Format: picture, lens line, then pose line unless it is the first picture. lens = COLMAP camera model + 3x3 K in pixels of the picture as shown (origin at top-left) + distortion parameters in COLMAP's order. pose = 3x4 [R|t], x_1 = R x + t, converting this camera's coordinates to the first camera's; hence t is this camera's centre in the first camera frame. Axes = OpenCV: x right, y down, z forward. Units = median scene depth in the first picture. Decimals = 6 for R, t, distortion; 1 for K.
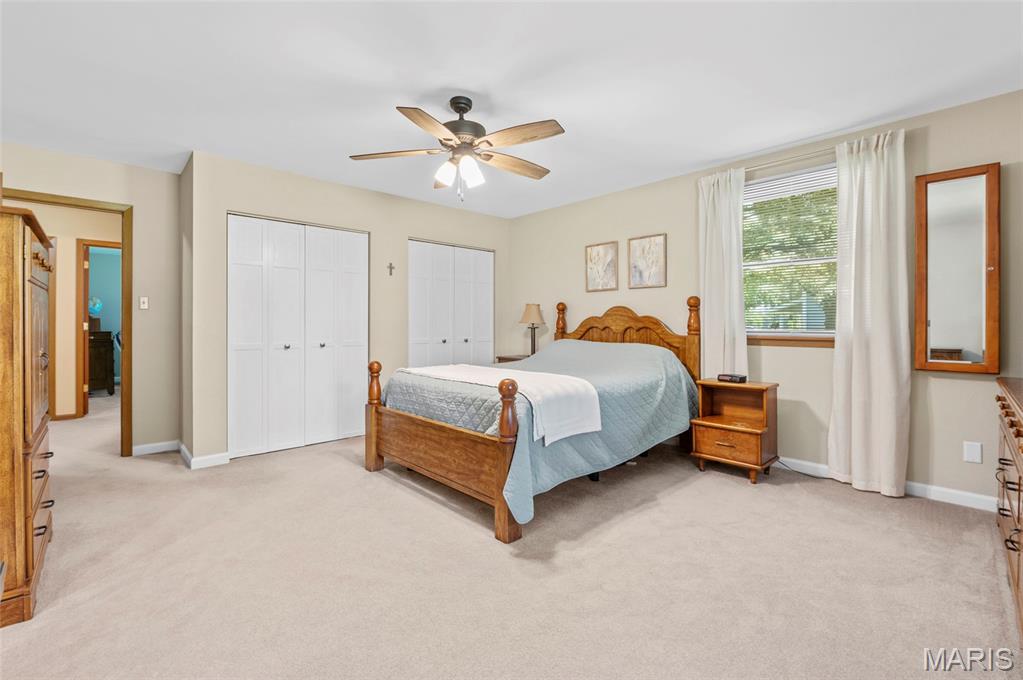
lens RADIAL K [[457.5, 0, 512.3], [0, 457.5, 330.2], [0, 0, 1]] dist [-0.007970, -0.001402]
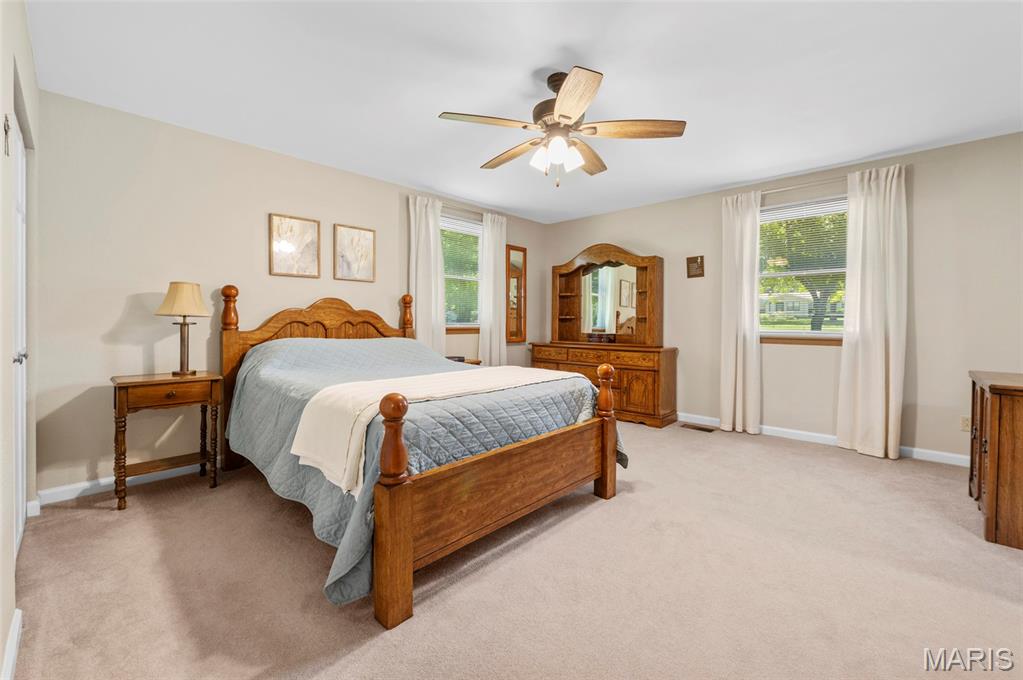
lens RADIAL K [[412.6, 0, 512.9], [0, 412.6, 329.7], [0, 0, 1]] dist [-0.014975, -0.000165]
pose [[-0.070295, -0.021467, 0.997295, -0.617385], [0.009047, 0.999714, 0.022157, -0.006415], [-0.997485, 0.010580, -0.070080, 0.756699]]
